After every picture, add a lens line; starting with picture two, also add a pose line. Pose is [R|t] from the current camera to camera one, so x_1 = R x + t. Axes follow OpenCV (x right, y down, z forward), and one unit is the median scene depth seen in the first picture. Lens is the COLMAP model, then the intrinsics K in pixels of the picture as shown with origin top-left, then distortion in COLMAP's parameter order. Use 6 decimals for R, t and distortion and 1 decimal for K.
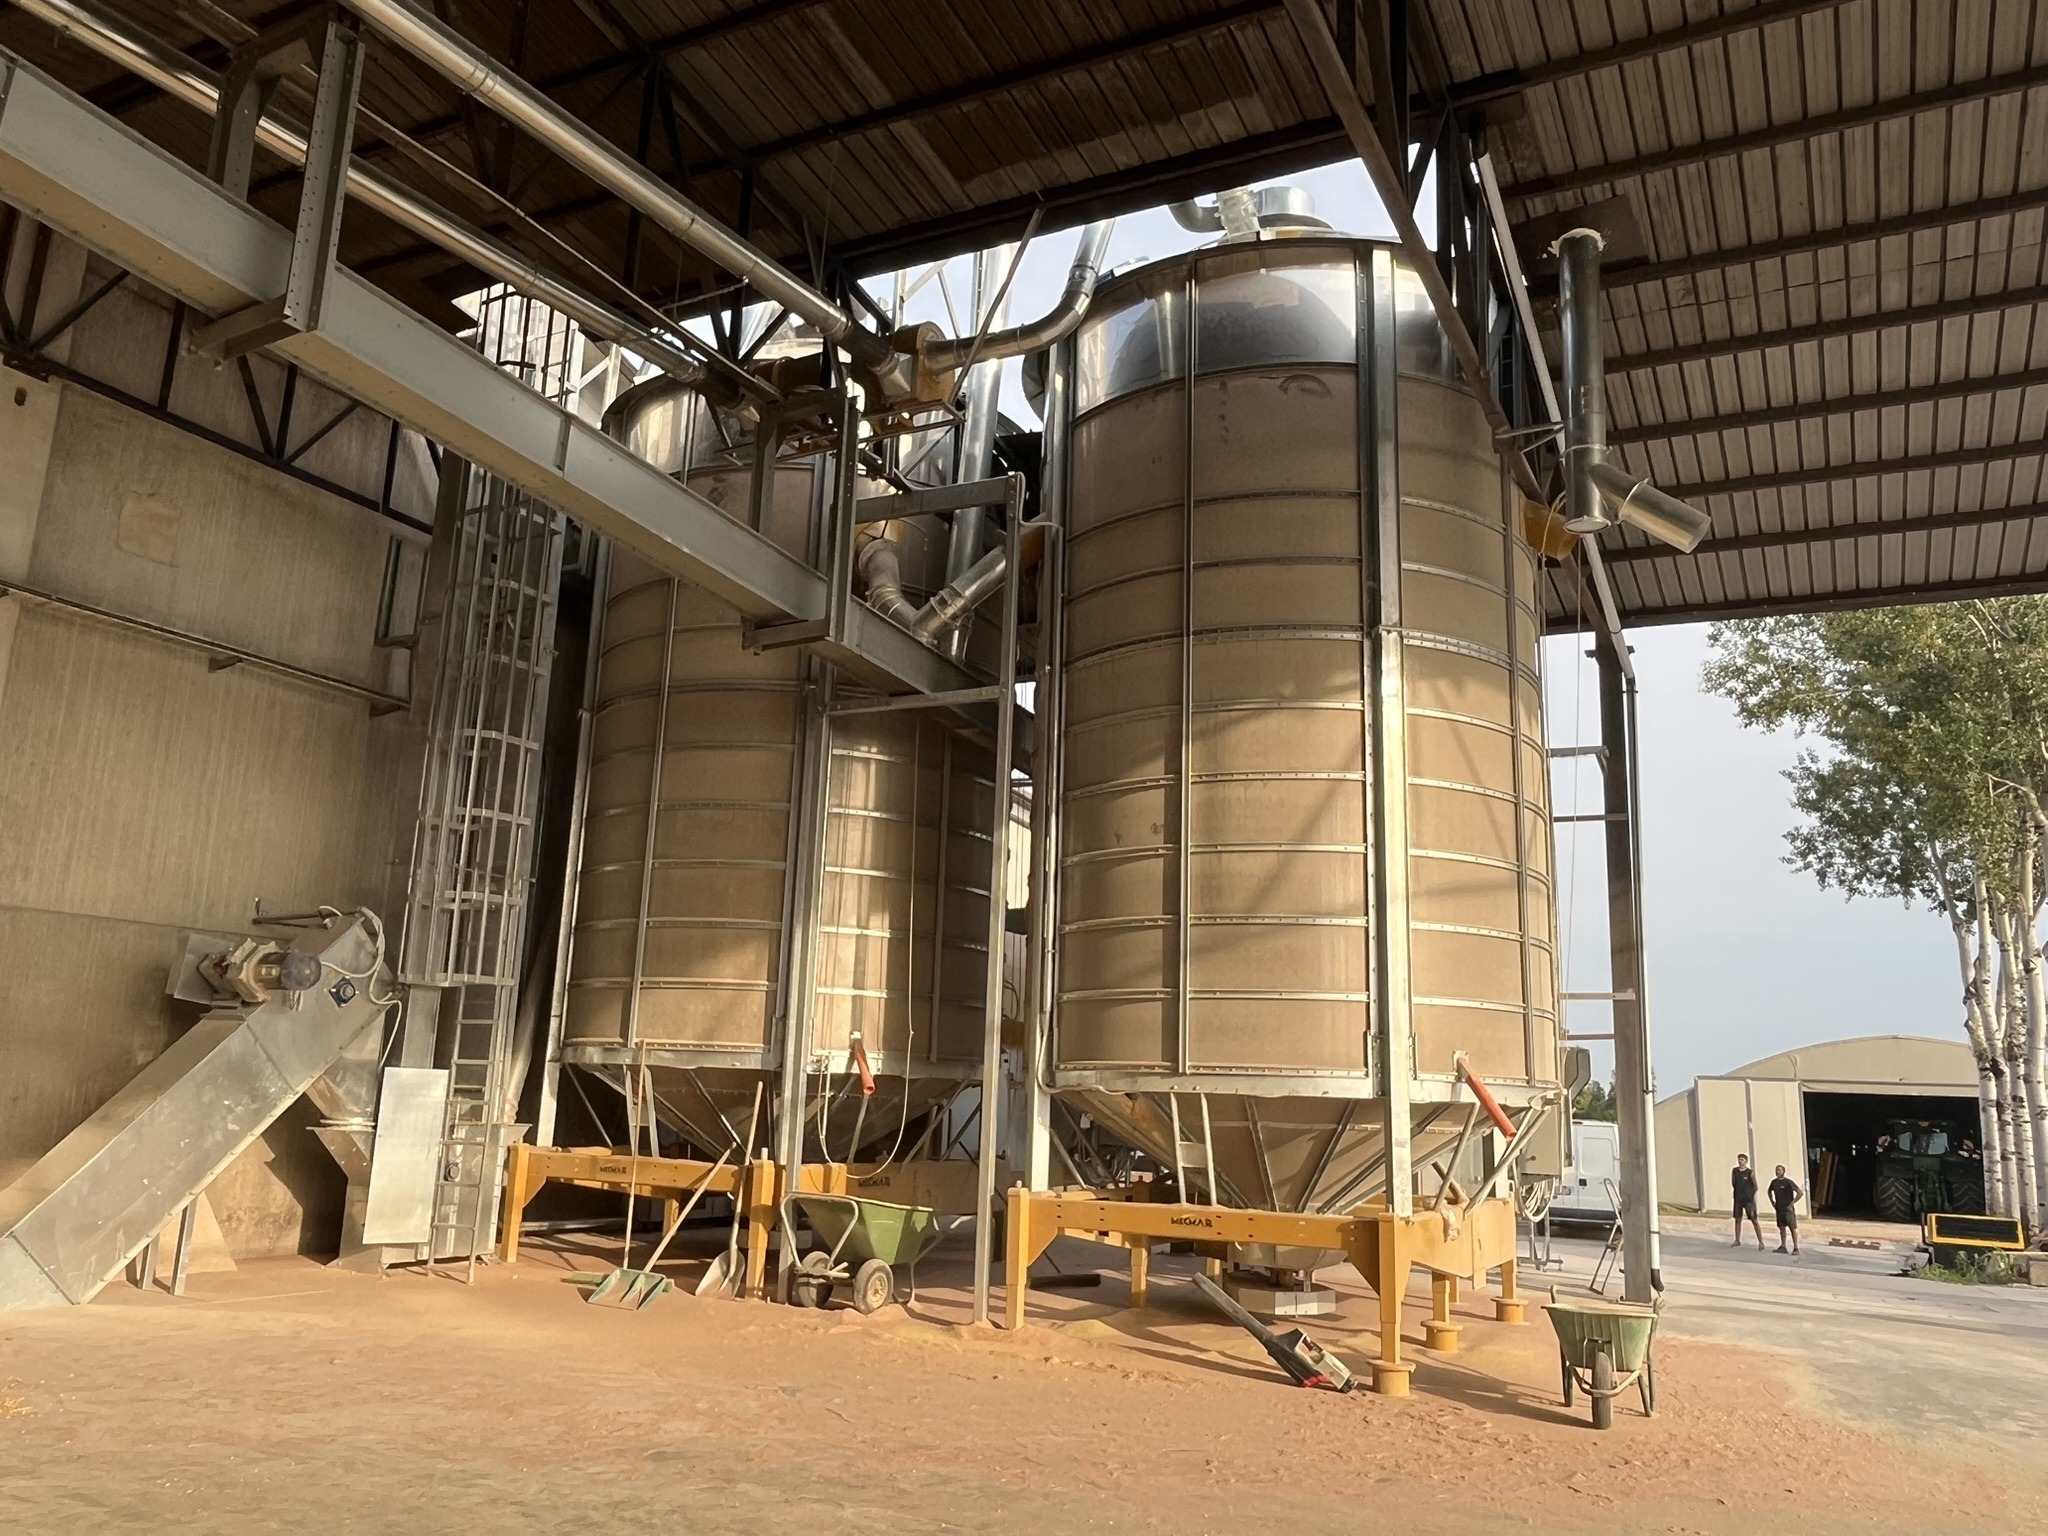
lens RADIAL K [[1460.3, 0, 1024.0], [0, 1460.3, 768.0], [0, 0, 1]] dist [0.001544, 0.000712]
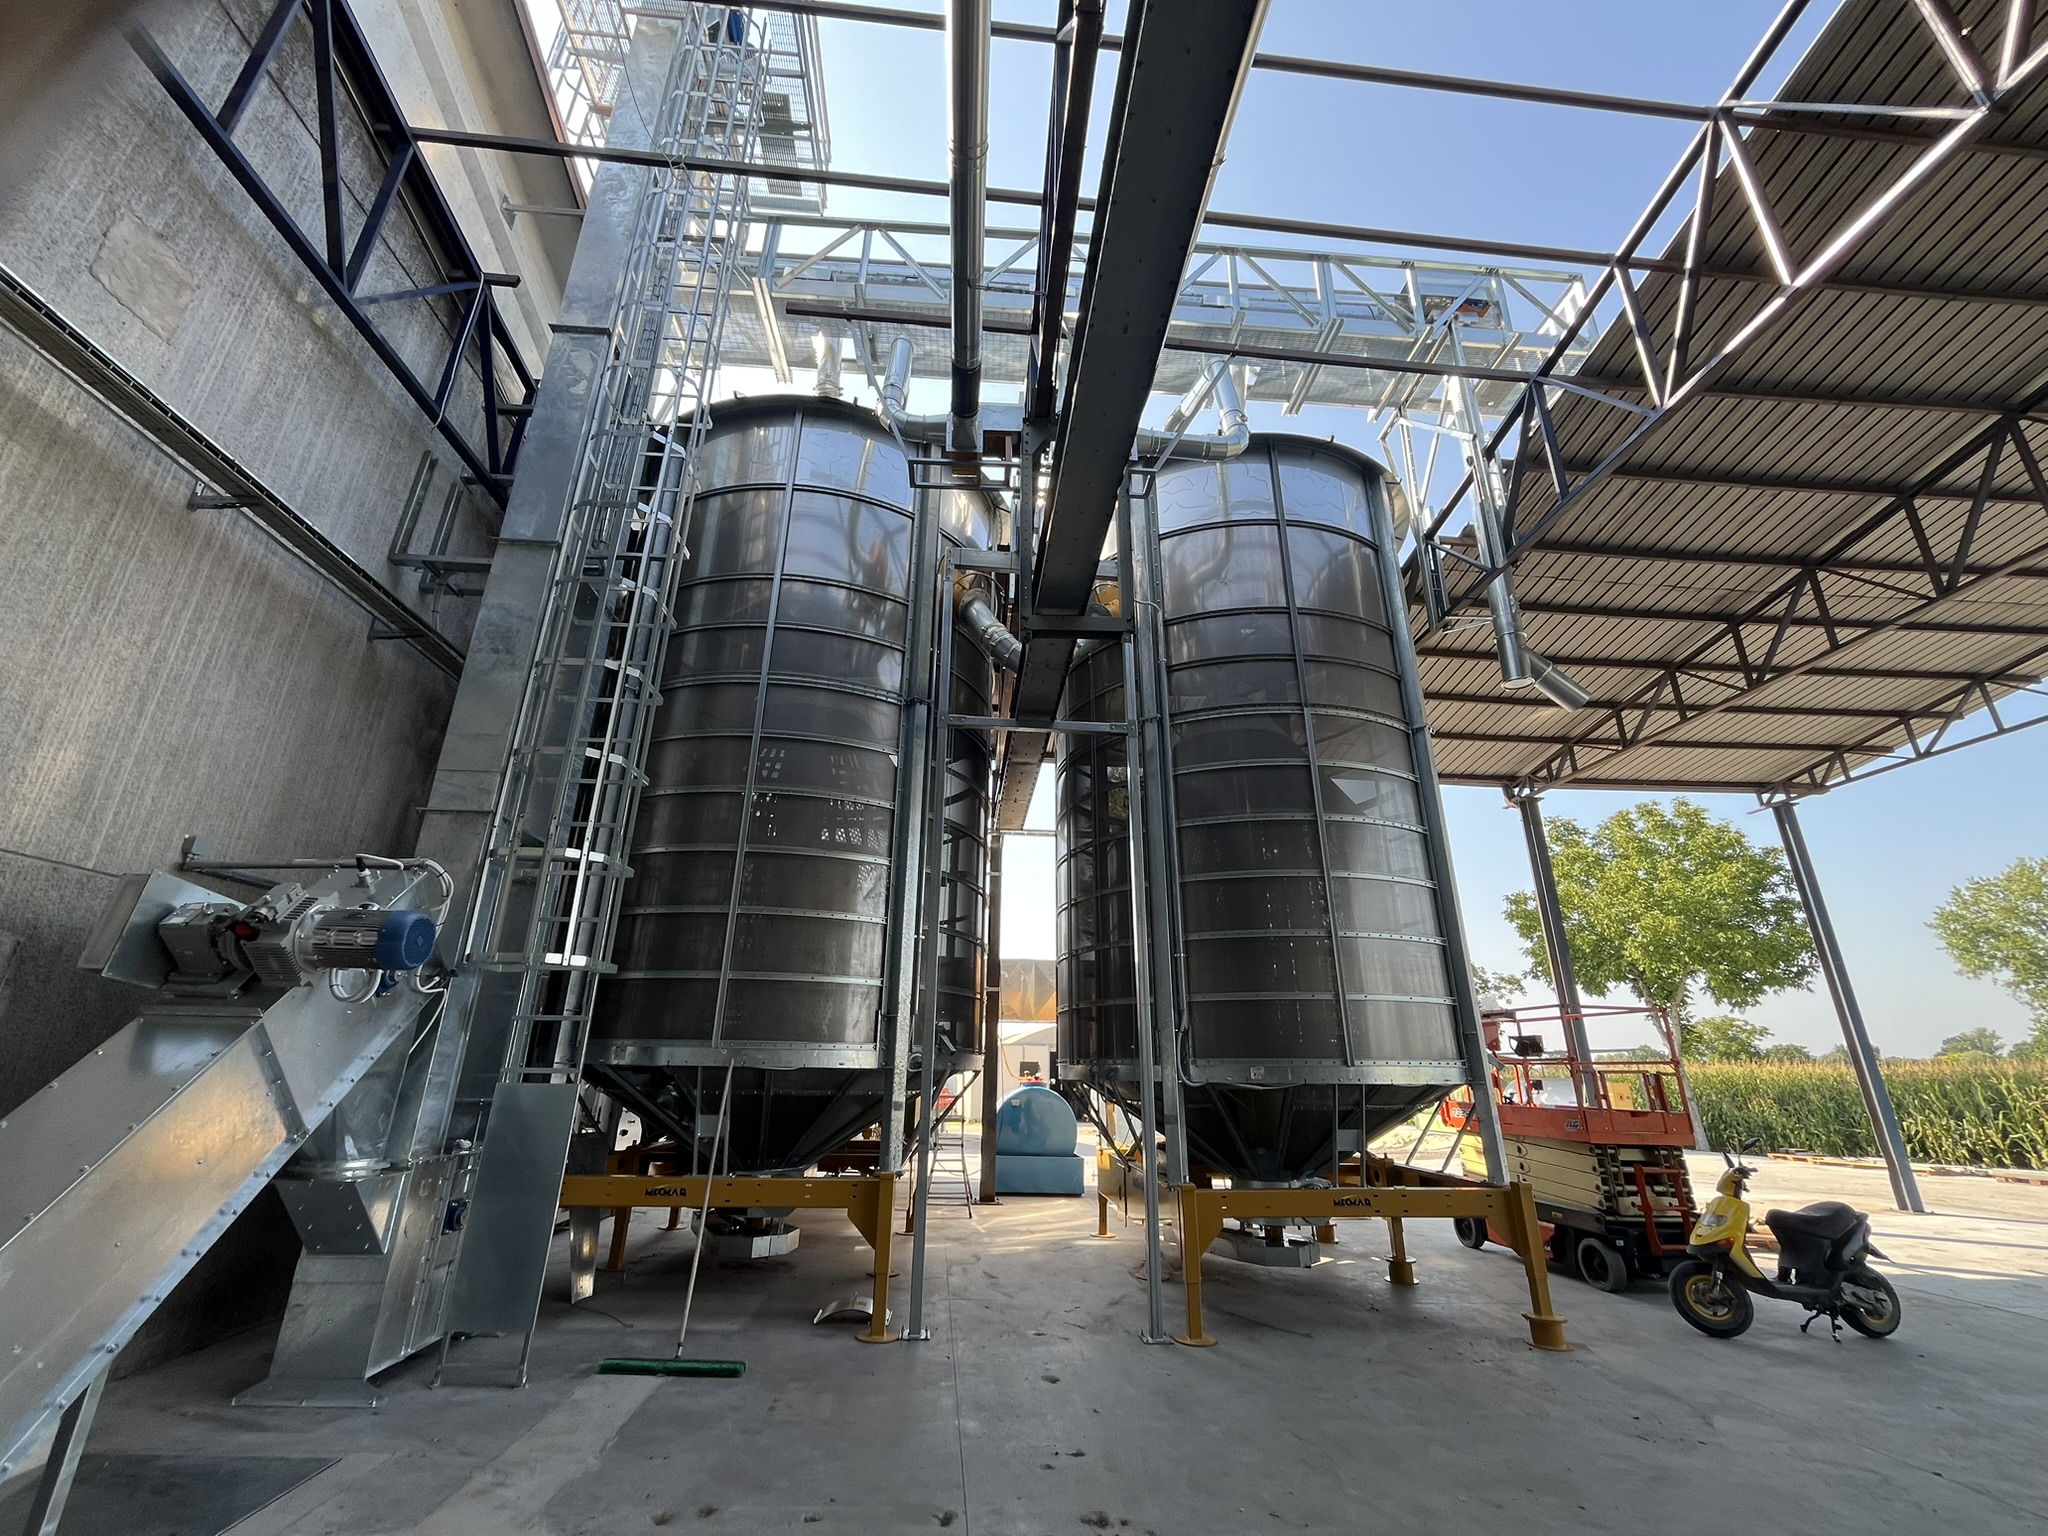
lens RADIAL K [[820.8, 0, 1024.0], [0, 820.8, 768.0], [0, 0, 1]] dist [0.000275, -0.000001]
pose [[0.844162, 0.155946, 0.512905, -0.404539], [-0.093306, 0.984892, -0.145883, 0.079917], [-0.527906, 0.075292, 0.845959, 0.465558]]
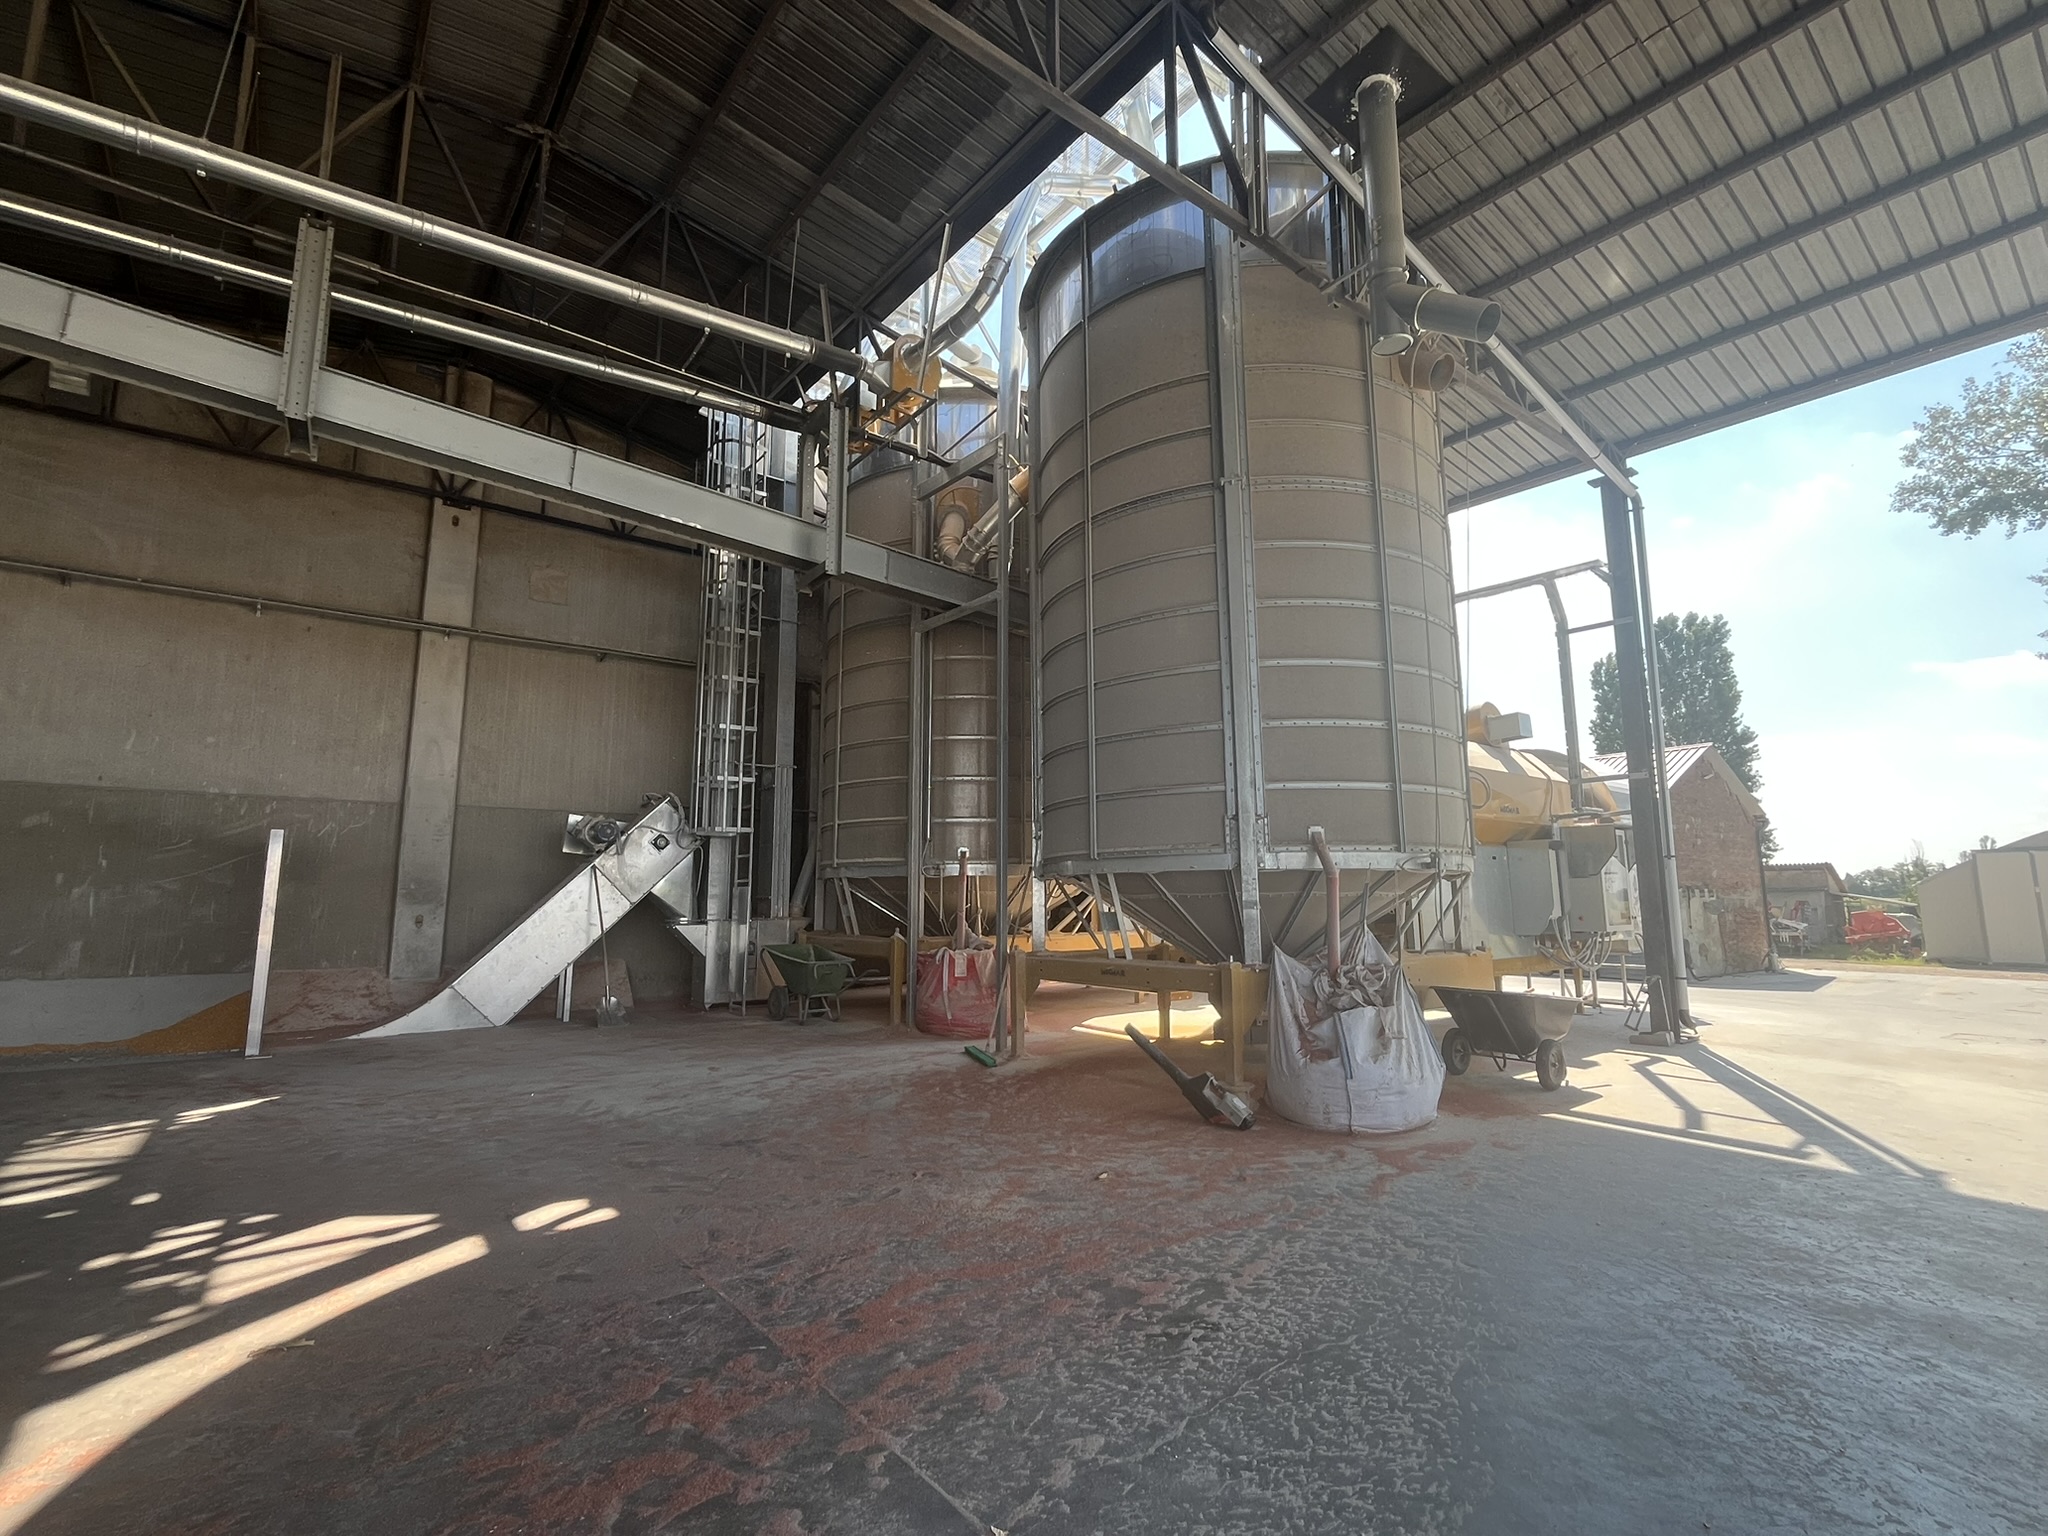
lens RADIAL K [[930.9, 0, 1024.0], [0, 930.9, 768.0], [0, 0, 1]] dist [-0.001748, -0.000597]
pose [[0.914505, -0.098103, -0.392500, 0.306009], [0.126828, 0.990769, 0.047866, 0.064433], [0.384181, -0.093553, 0.918506, 0.176890]]
